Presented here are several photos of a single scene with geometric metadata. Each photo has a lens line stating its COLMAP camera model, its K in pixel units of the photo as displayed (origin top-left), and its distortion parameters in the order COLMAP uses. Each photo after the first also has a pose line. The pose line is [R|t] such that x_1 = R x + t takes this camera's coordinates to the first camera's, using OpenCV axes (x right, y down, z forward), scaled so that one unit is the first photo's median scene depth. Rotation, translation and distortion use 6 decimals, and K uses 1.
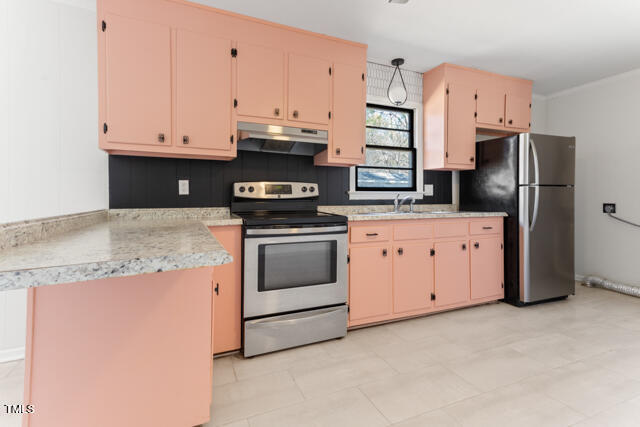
lens RADIAL K [[299.8, 0, 320.1], [0, 299.8, 195.1], [0, 0, 1]] dist [0.018206, -0.000016]
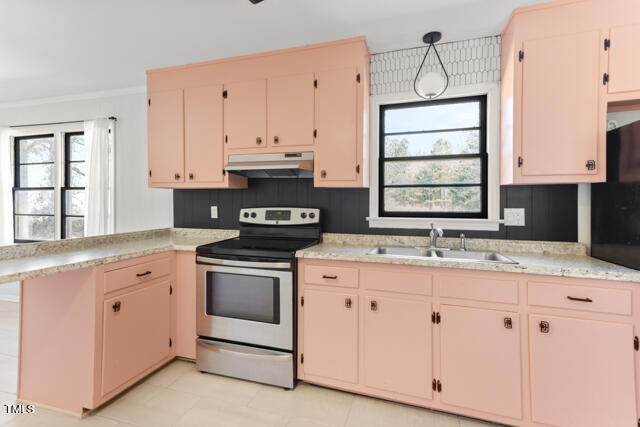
lens RADIAL K [[305.2, 0, 319.8], [0, 305.2, 200.0], [0, 0, 1]] dist [0.017458, -0.000248]
pose [[0.750677, 0.000323, -0.660669, 0.625746], [0.002370, 0.999992, 0.003182, -0.071564], [0.660665, -0.003954, 0.750671, 0.325516]]
